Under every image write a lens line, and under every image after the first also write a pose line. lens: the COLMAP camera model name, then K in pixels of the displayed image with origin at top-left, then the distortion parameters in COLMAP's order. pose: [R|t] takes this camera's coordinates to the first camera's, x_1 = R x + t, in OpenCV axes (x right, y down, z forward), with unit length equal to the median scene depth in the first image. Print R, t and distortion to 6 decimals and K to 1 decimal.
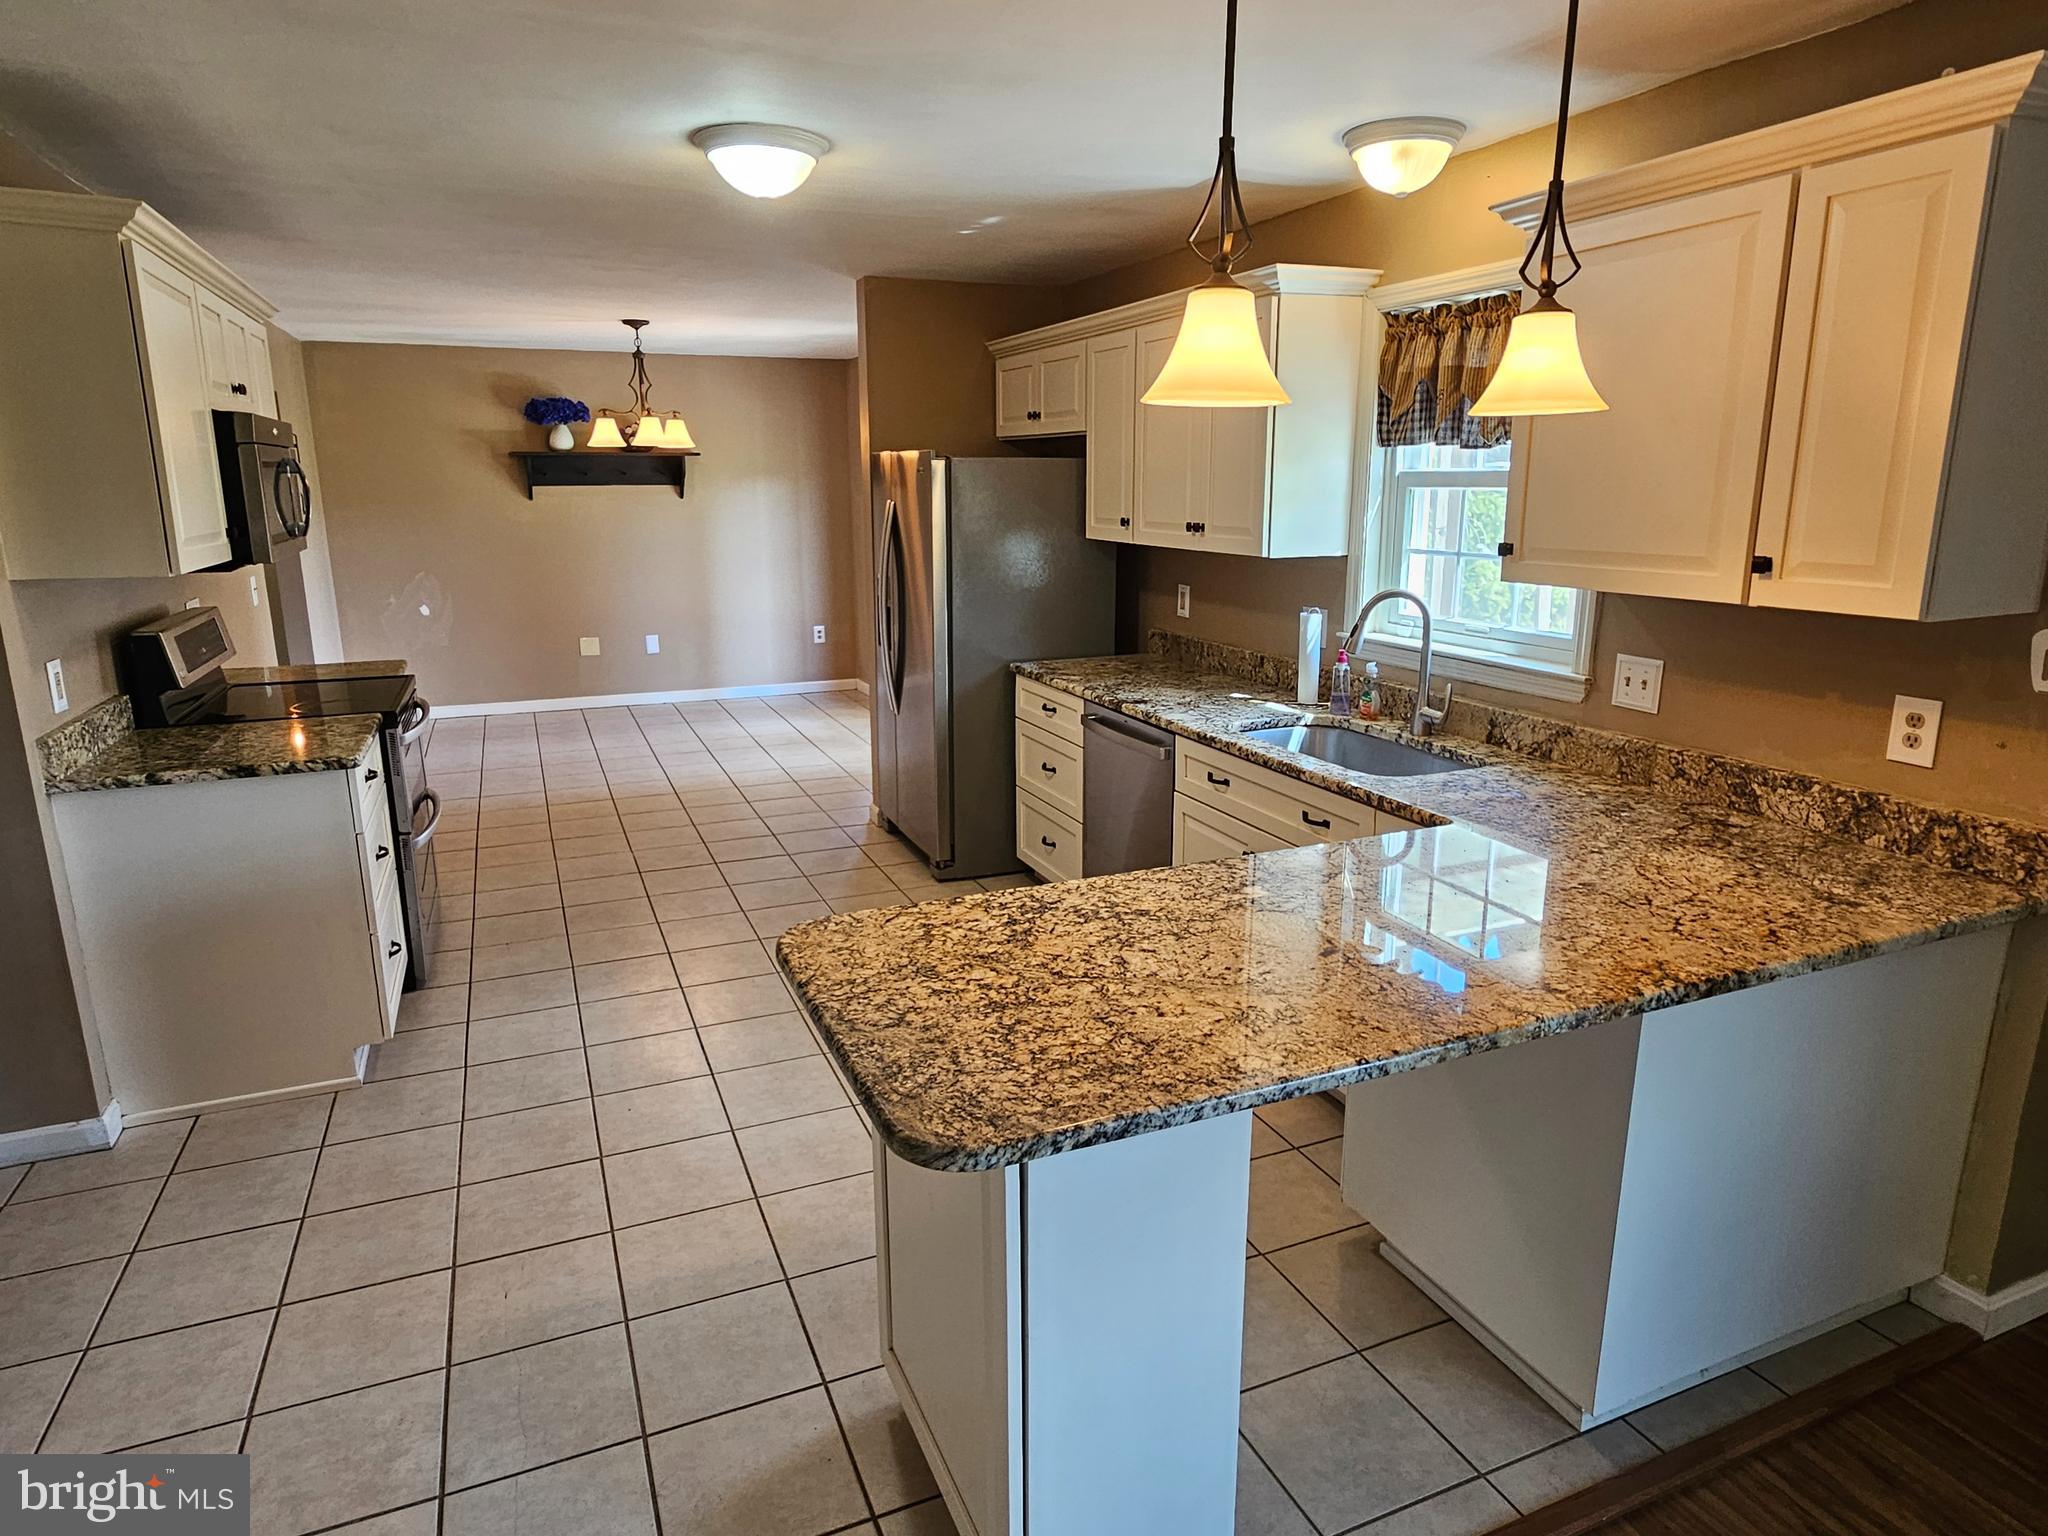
lens RADIAL K [[1147.5, 0, 993.6], [0, 1147.5, 762.9], [0, 0, 1]] dist [-0.003078, -0.001273]
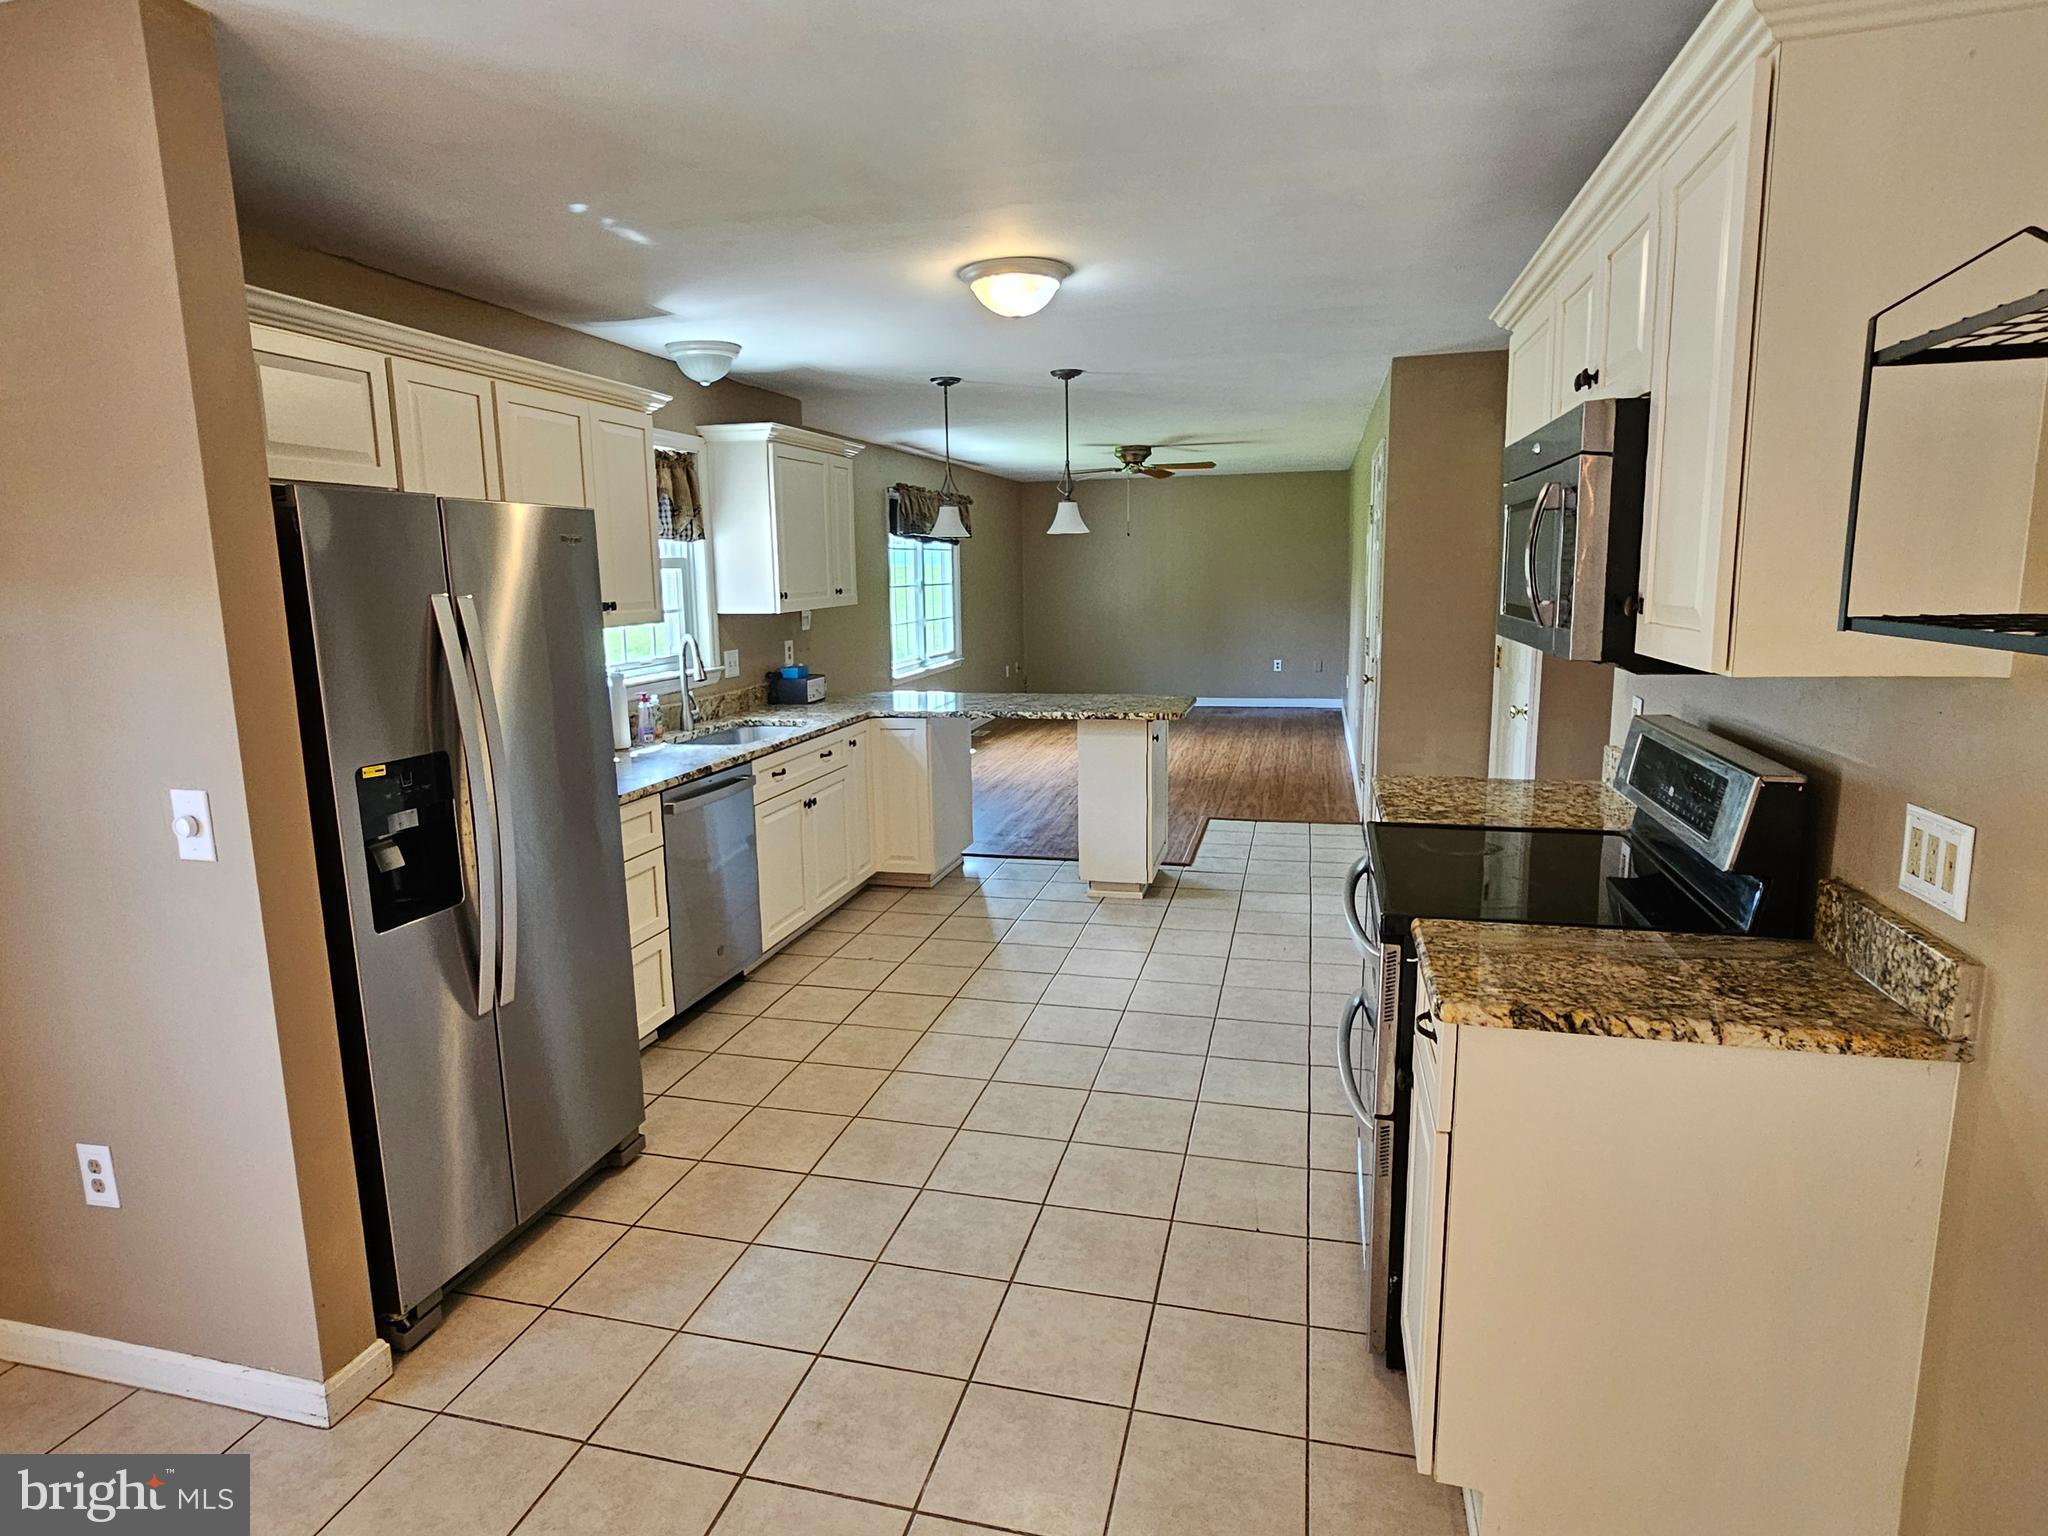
lens RADIAL K [[1147.5, 0, 1019.1], [0, 1147.5, 759.0], [0, 0, 1]] dist [-0.003078, -0.001273]
pose [[-0.793228, -0.088007, 0.602532, -0.820507], [0.163237, 0.922551, 0.349649, -0.416595], [-0.586637, 0.375706, -0.717427, 1.725748]]
